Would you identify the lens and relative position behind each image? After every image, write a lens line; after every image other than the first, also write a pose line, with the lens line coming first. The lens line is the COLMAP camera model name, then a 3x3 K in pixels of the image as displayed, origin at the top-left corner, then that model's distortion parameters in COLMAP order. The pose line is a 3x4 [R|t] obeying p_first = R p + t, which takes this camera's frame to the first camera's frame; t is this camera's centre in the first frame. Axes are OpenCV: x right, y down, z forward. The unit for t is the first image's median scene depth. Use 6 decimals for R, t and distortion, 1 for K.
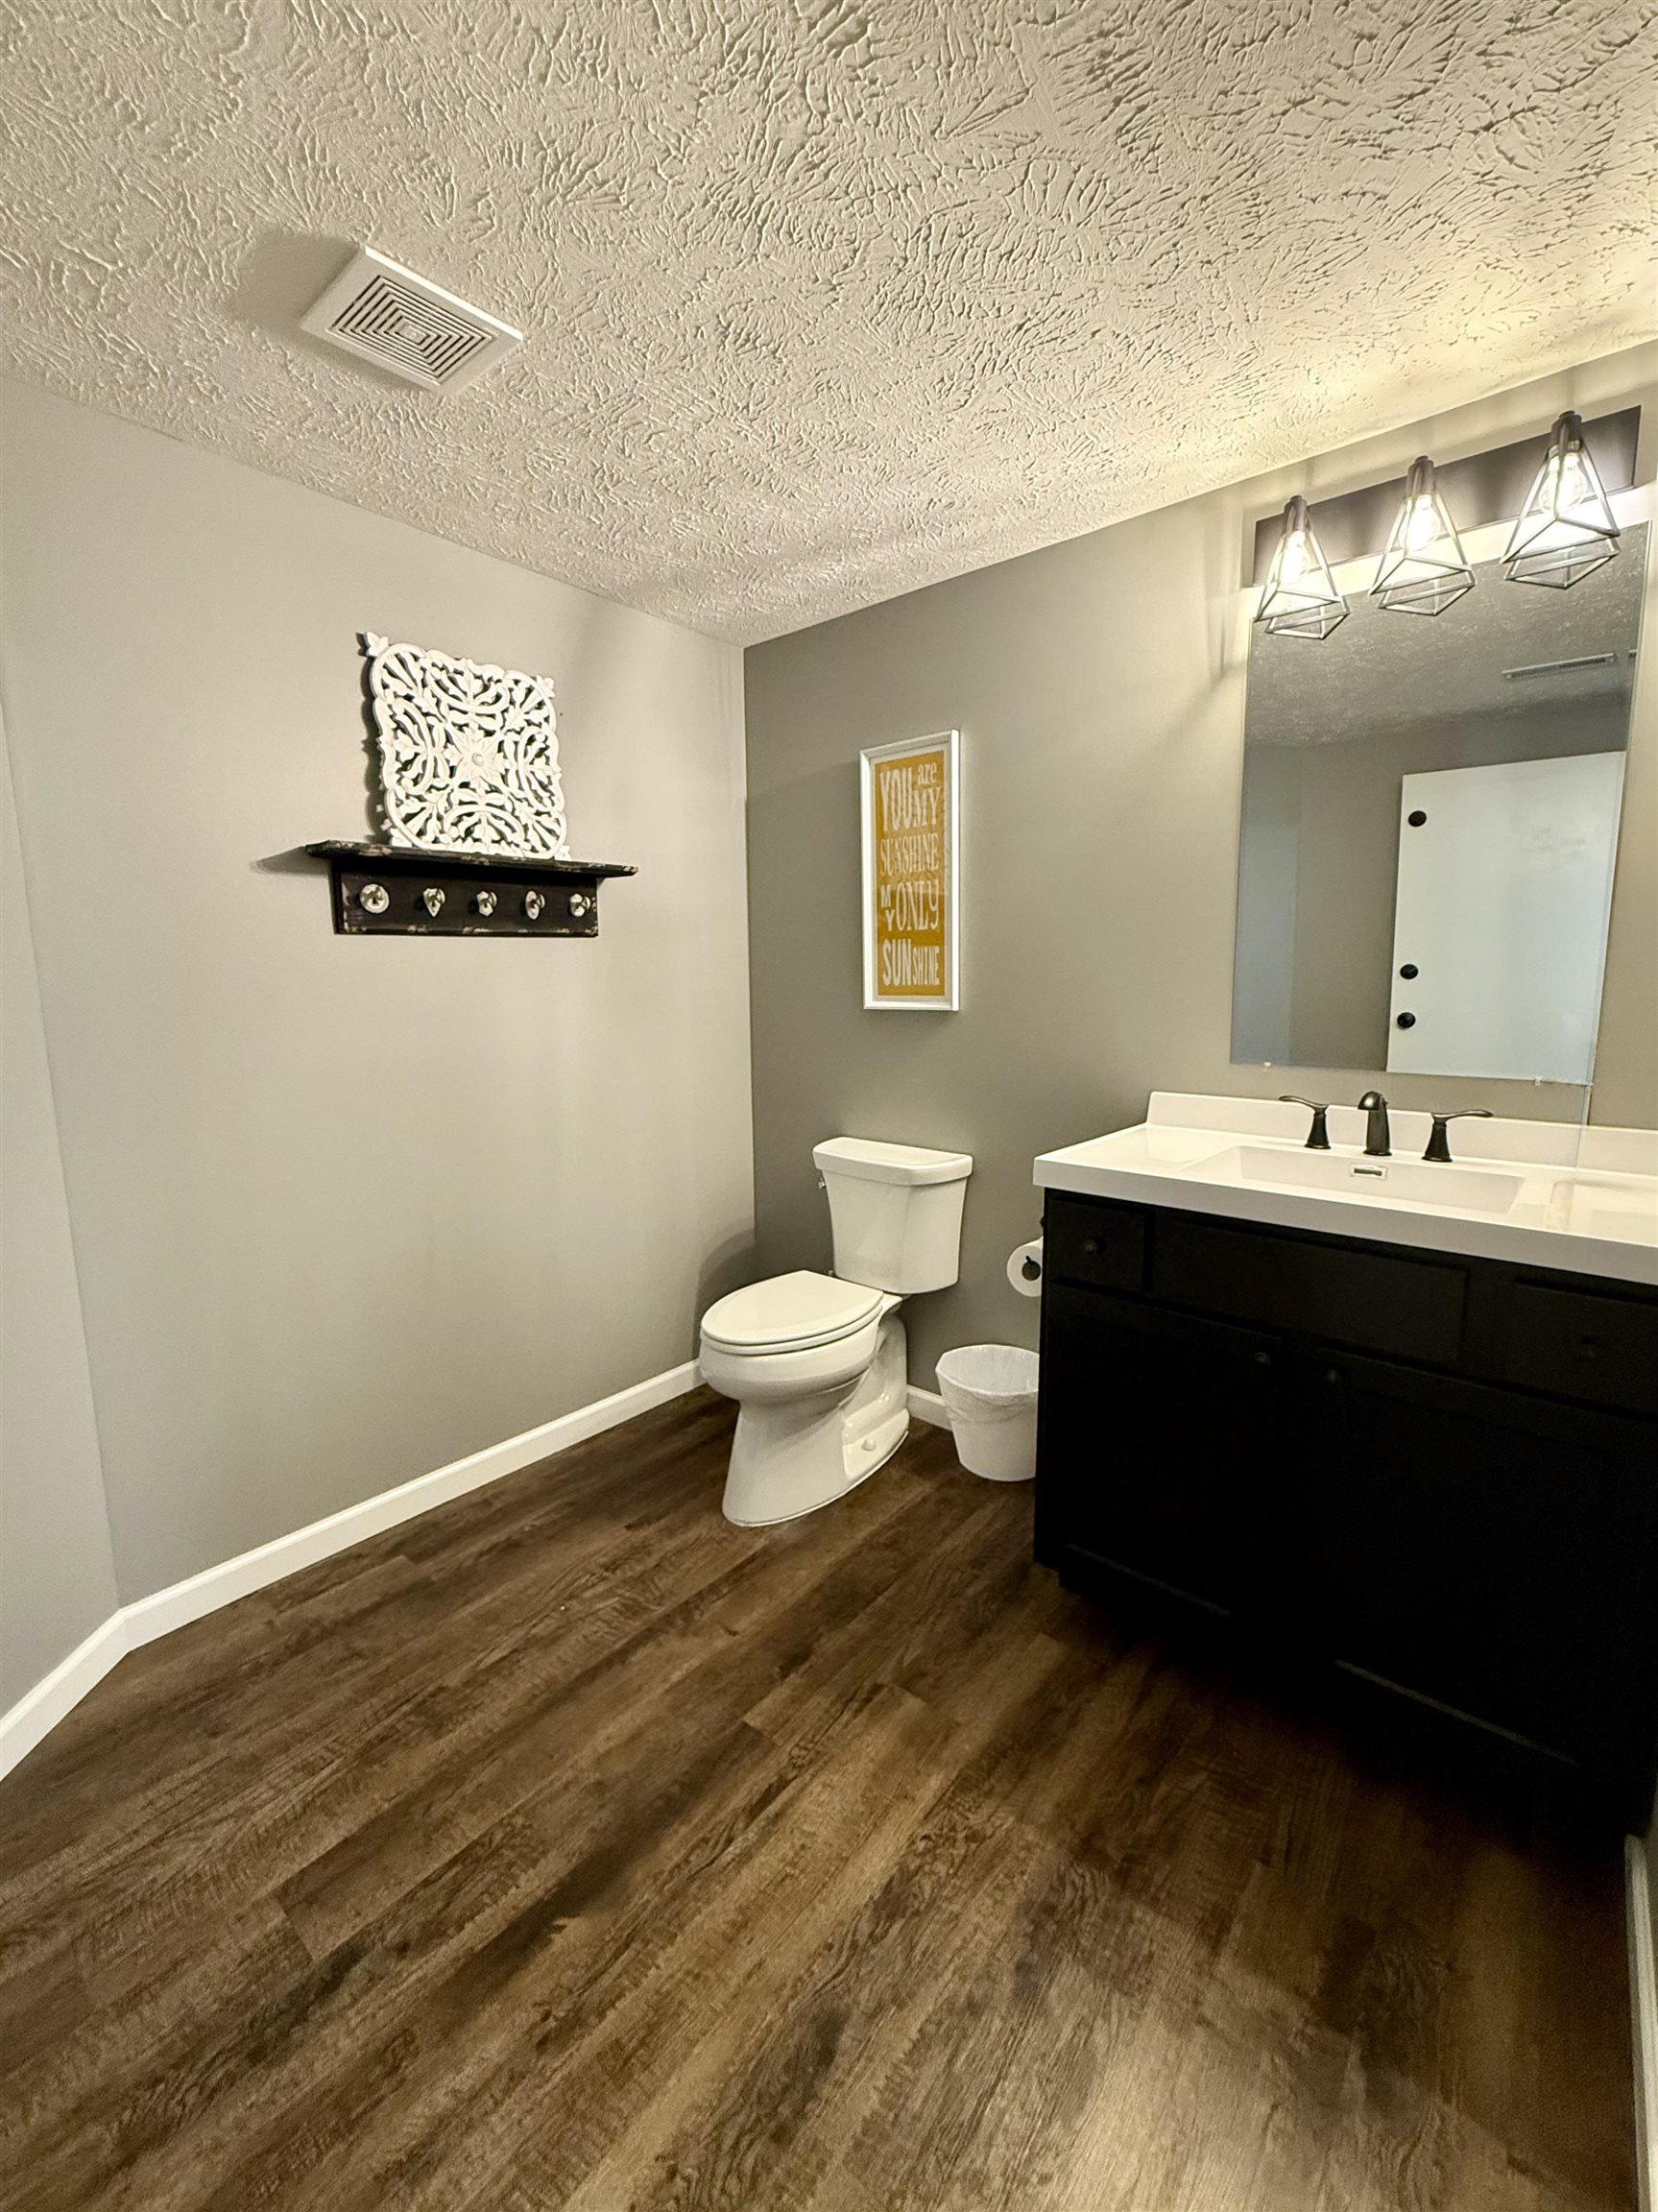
lens RADIAL K [[878.7, 0, 817.7], [0, 878.7, 1106.2], [0, 0, 1]] dist [0.000004, 0.000153]
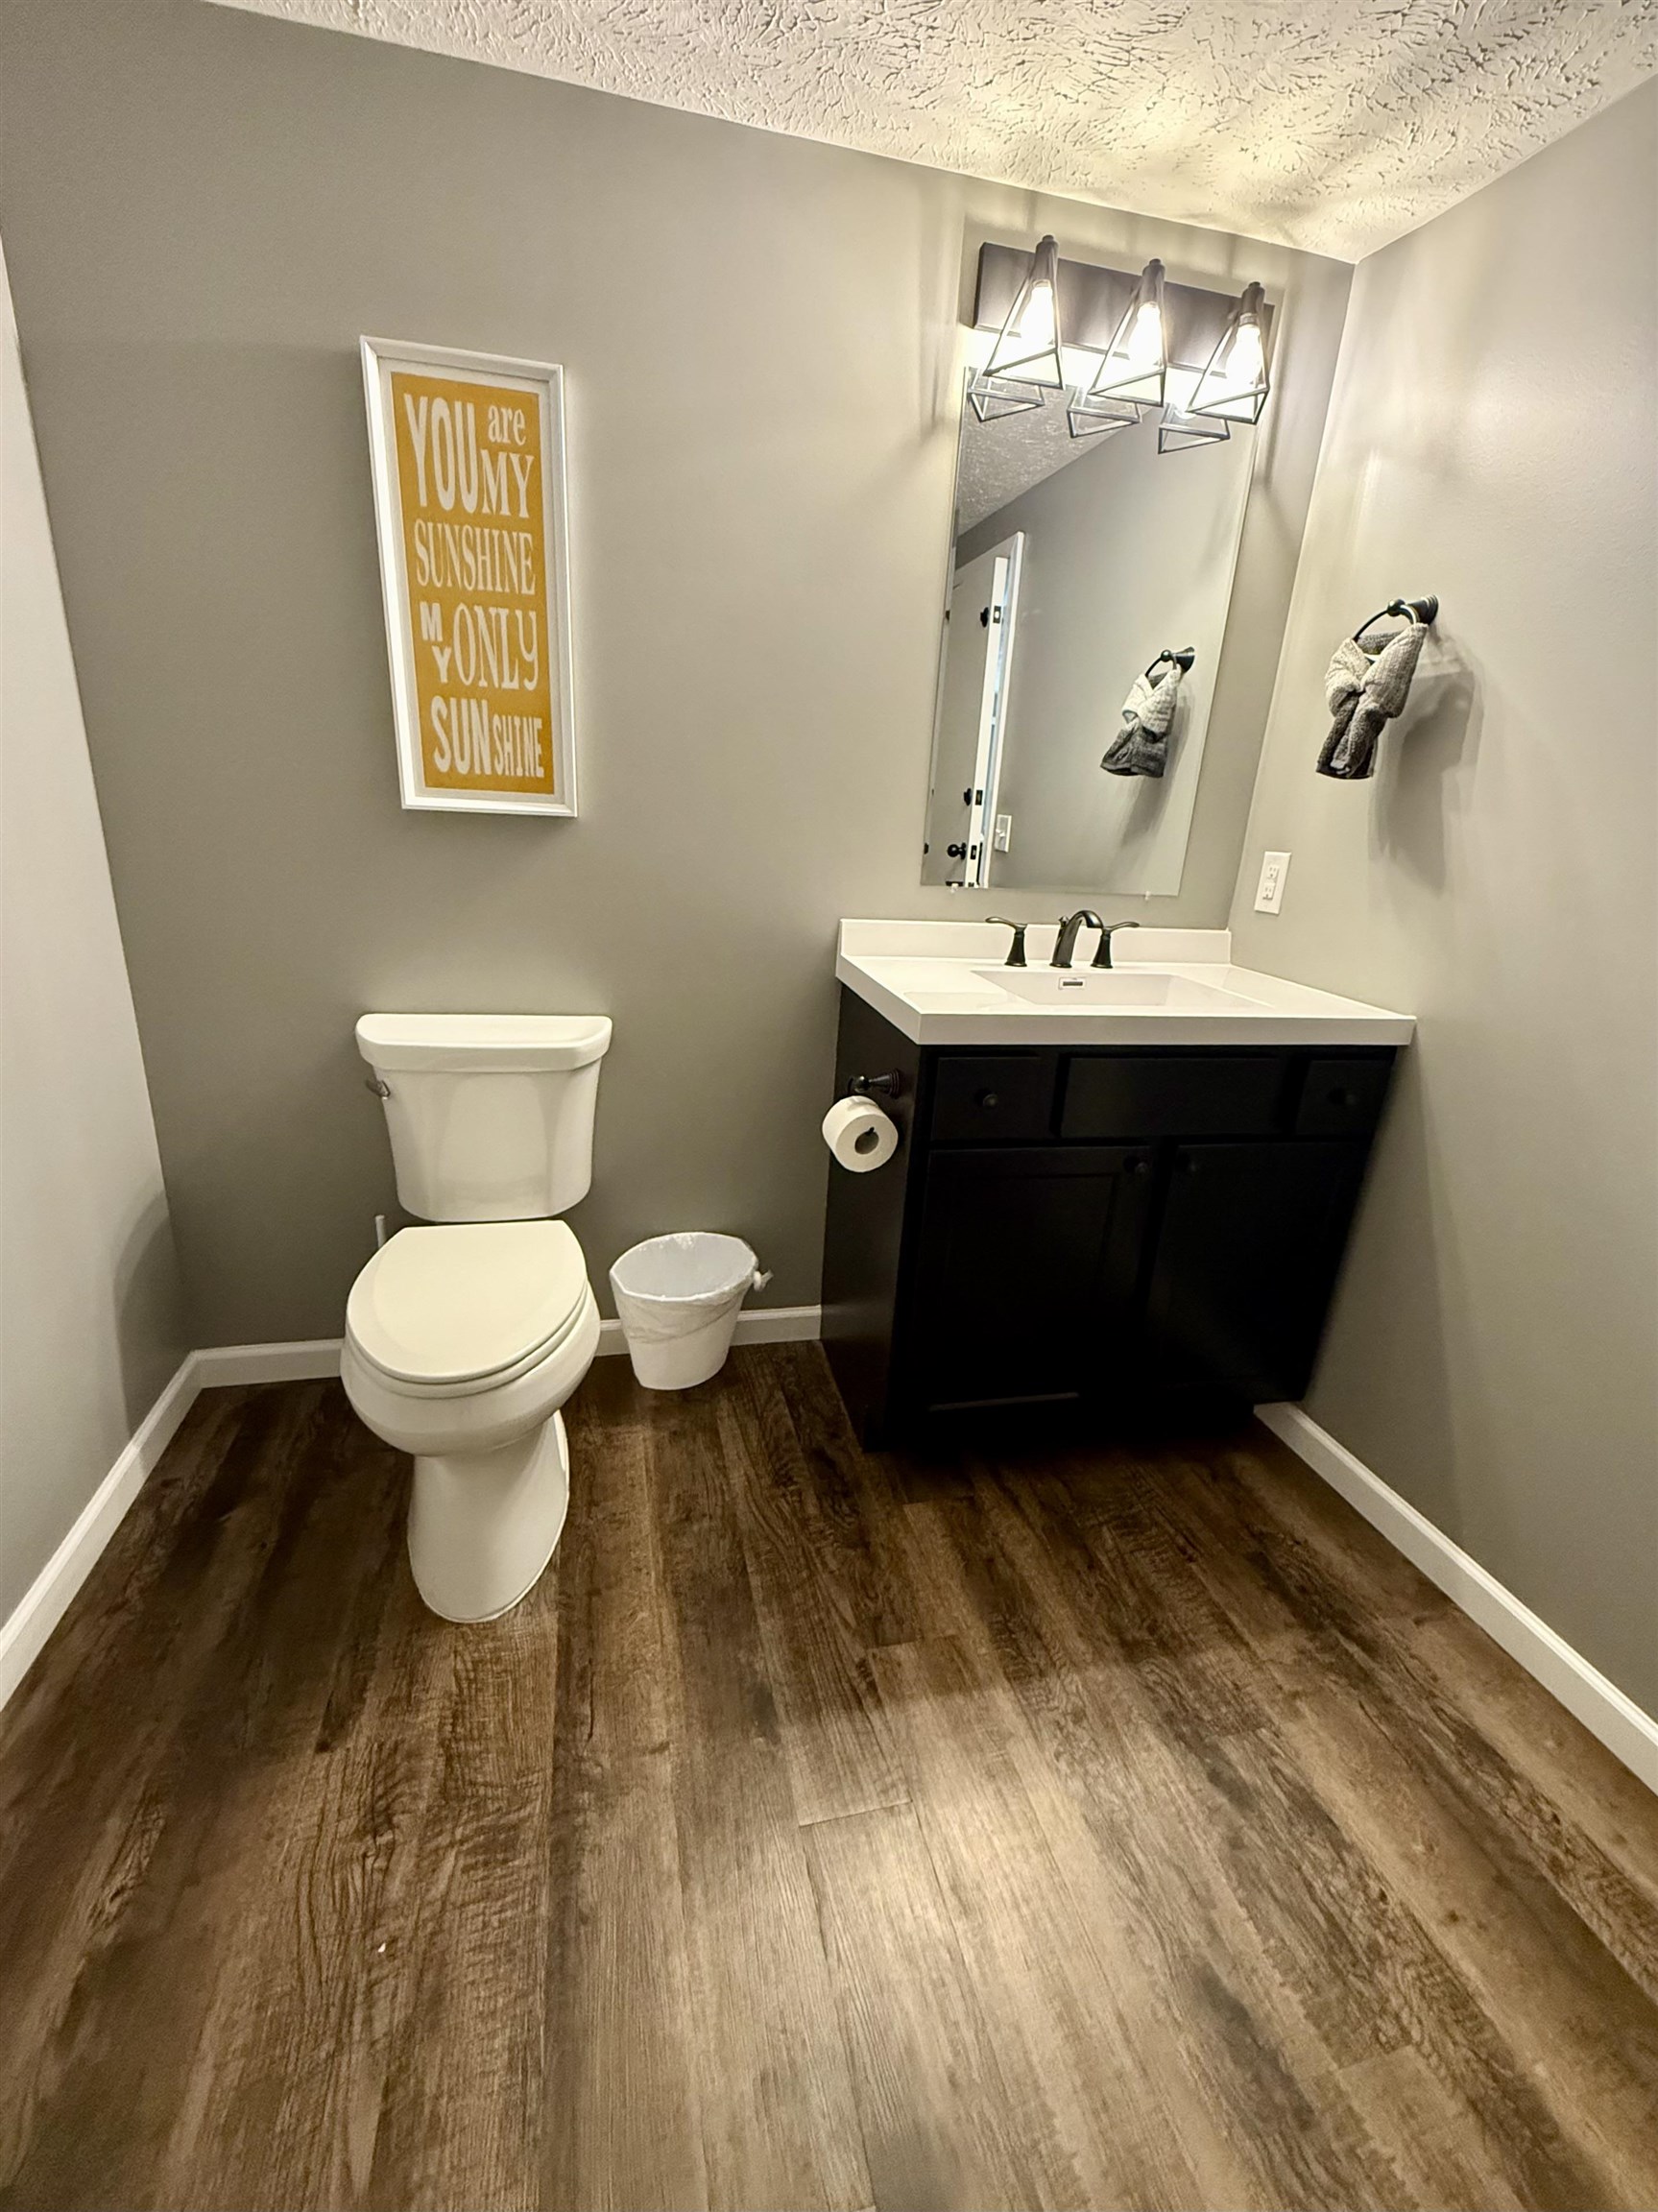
lens RADIAL K [[923.0, 0, 815.1], [0, 923.0, 1099.4], [0, 0, 1]] dist [0.002515, -0.000225]
pose [[0.601063, -0.211491, 0.770710, -0.465292], [0.053547, 0.972841, 0.225197, -0.058602], [-0.797406, -0.094088, 0.596063, 0.497827]]
